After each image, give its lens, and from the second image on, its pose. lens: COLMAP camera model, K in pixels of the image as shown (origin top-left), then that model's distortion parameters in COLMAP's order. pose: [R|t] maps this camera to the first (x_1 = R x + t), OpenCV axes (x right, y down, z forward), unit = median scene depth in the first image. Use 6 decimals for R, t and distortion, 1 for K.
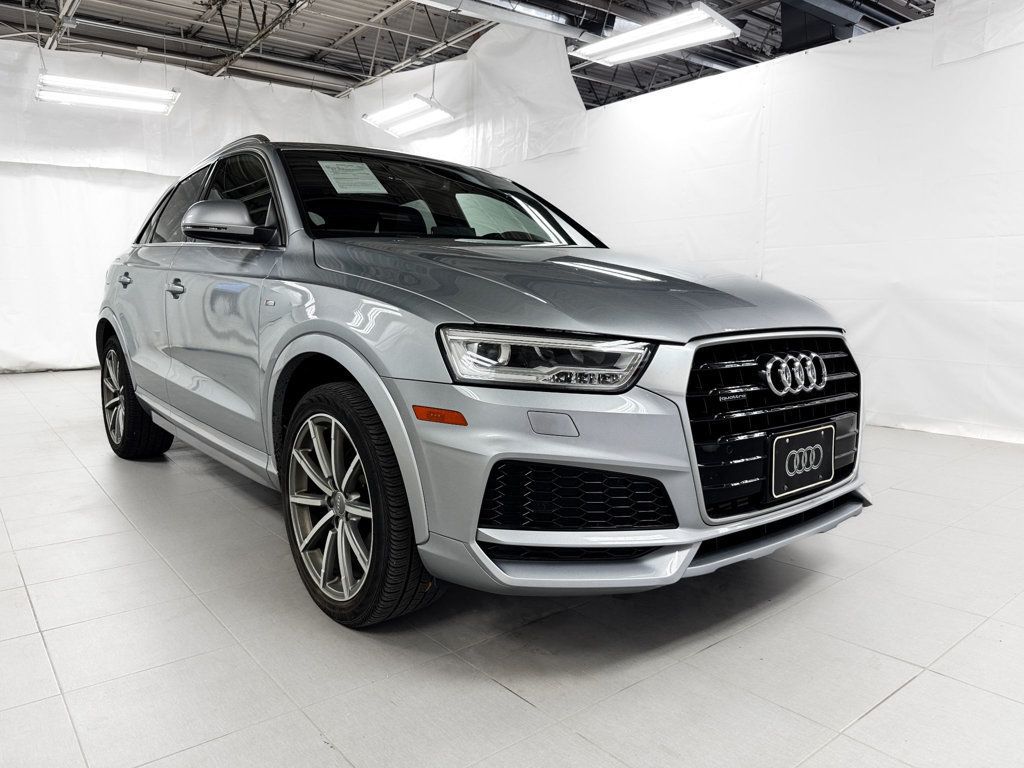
lens RADIAL K [[729.9, 0, 512.0], [0, 729.9, 384.0], [0, 0, 1]] dist [0.045372, -0.060771]
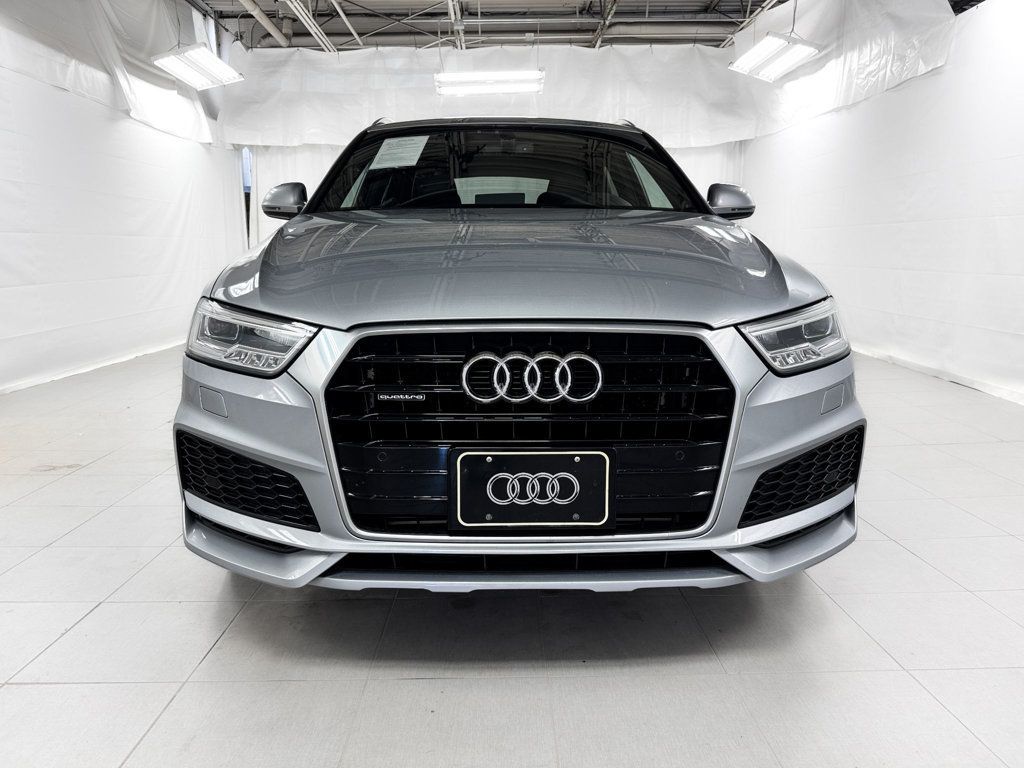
lens RADIAL K [[729.9, 0, 512.0], [0, 729.9, 384.0], [0, 0, 1]] dist [0.045372, -0.060771]
pose [[0.797135, 0.102577, -0.595024, 0.831202], [-0.069675, 0.994508, 0.078102, -0.066707], [0.599767, -0.020800, 0.799904, 0.365439]]
